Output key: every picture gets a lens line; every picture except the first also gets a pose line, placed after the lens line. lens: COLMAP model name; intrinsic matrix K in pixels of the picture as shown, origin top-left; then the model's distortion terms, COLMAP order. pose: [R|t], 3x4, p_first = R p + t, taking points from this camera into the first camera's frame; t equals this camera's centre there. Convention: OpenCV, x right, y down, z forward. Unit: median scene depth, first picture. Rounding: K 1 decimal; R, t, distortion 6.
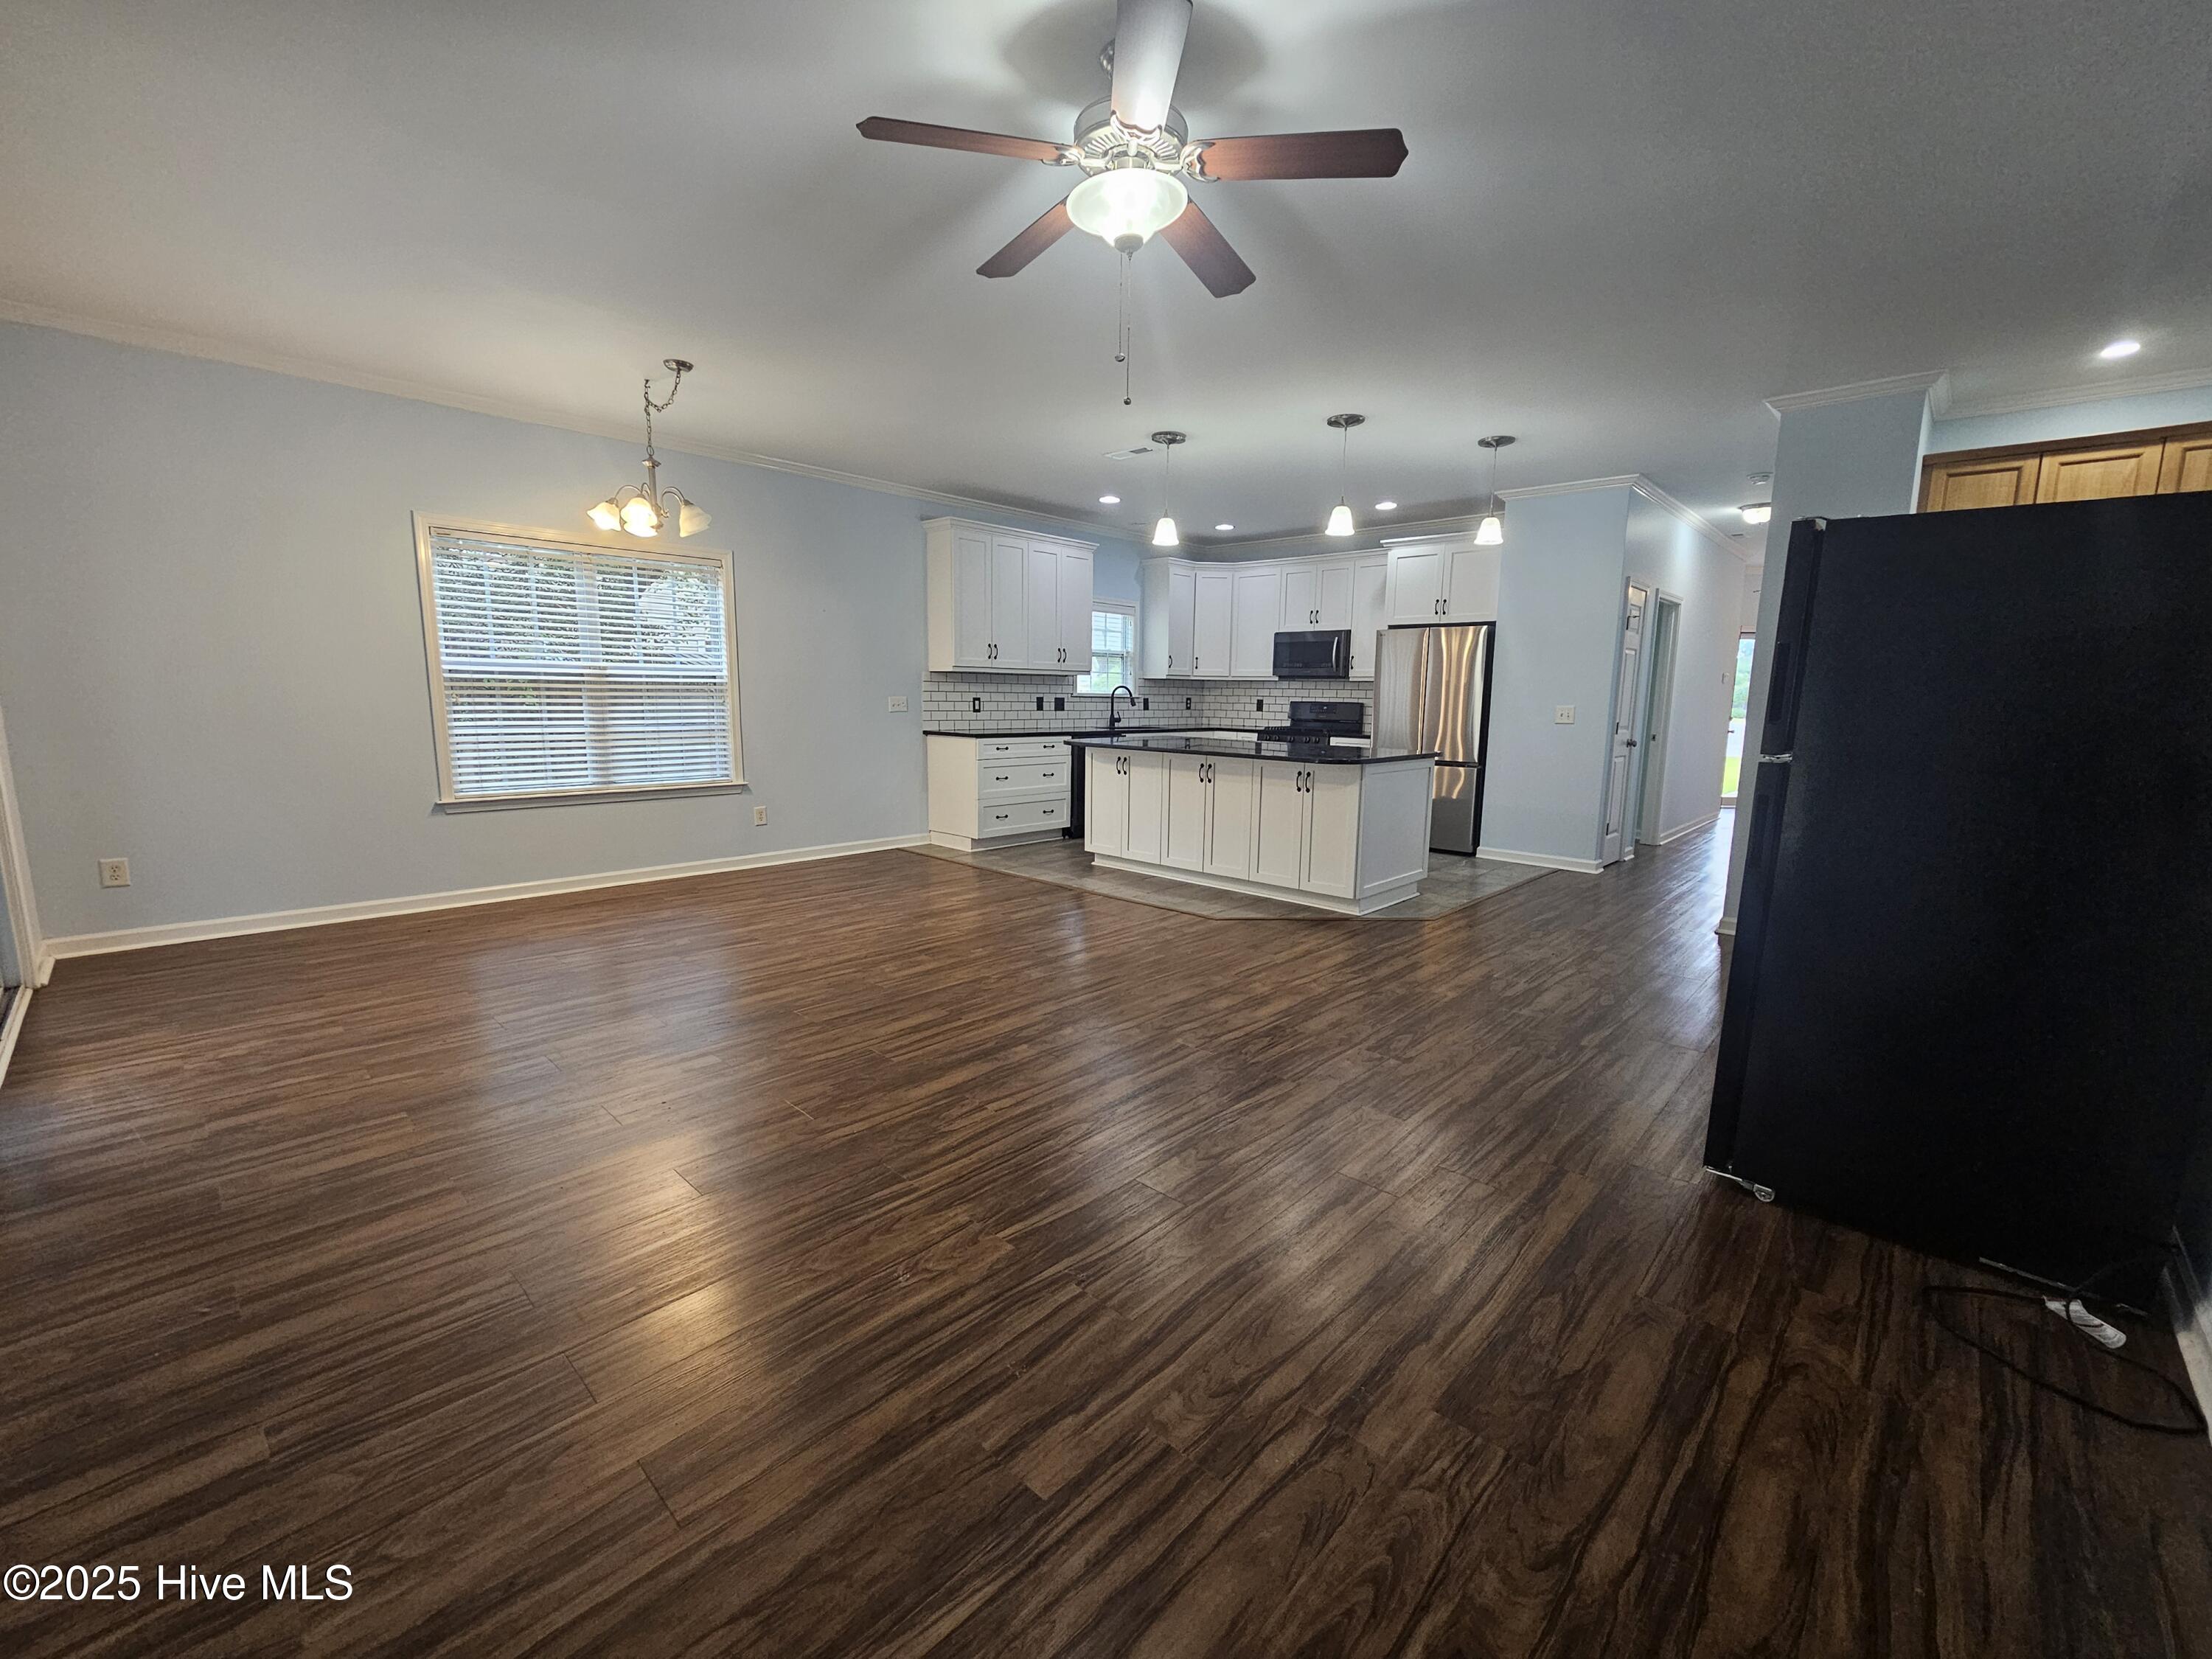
lens RADIAL K [[911.3, 0, 1099.1], [0, 911.3, 817.7], [0, 0, 1]] dist [-0.003818, 0.001293]
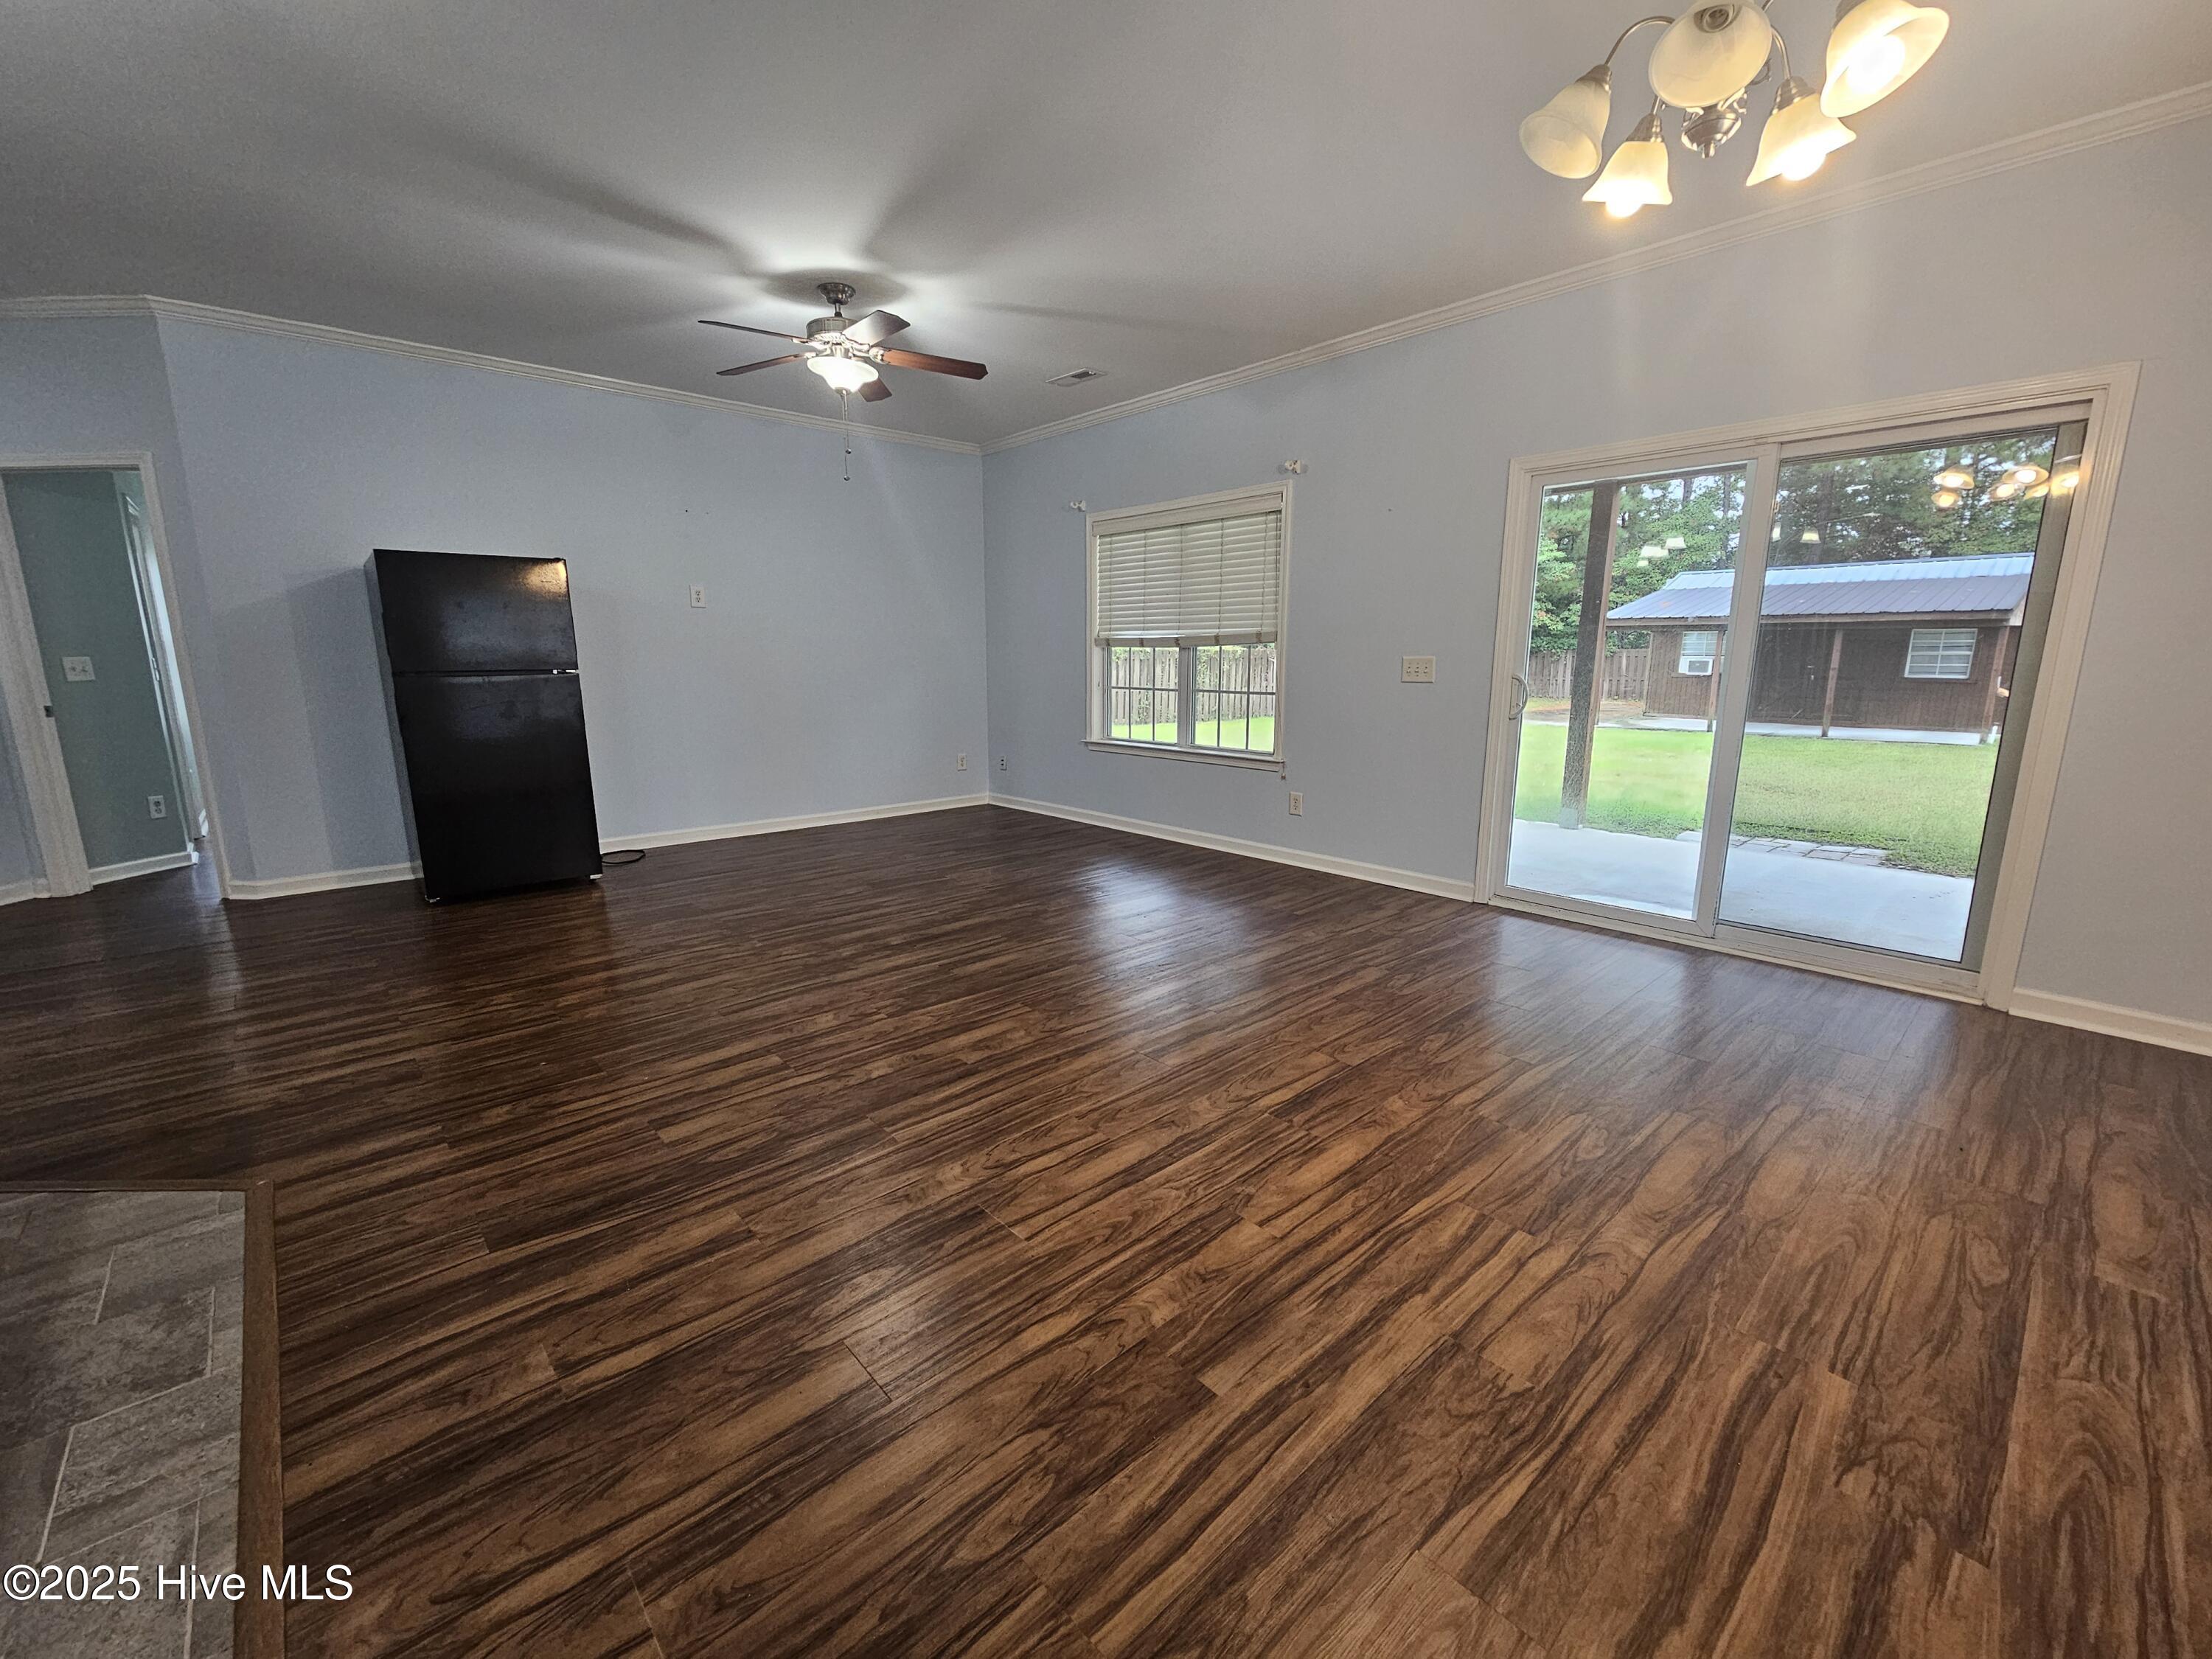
lens RADIAL K [[911.3, 0, 1102.2], [0, 911.3, 832.8], [0, 0, 1]] dist [-0.003818, 0.001293]
pose [[-0.997260, -0.029179, 0.067982, -0.203462], [-0.005401, 0.945196, 0.326459, -0.130695], [-0.073782, 0.325197, -0.942764, 0.968493]]
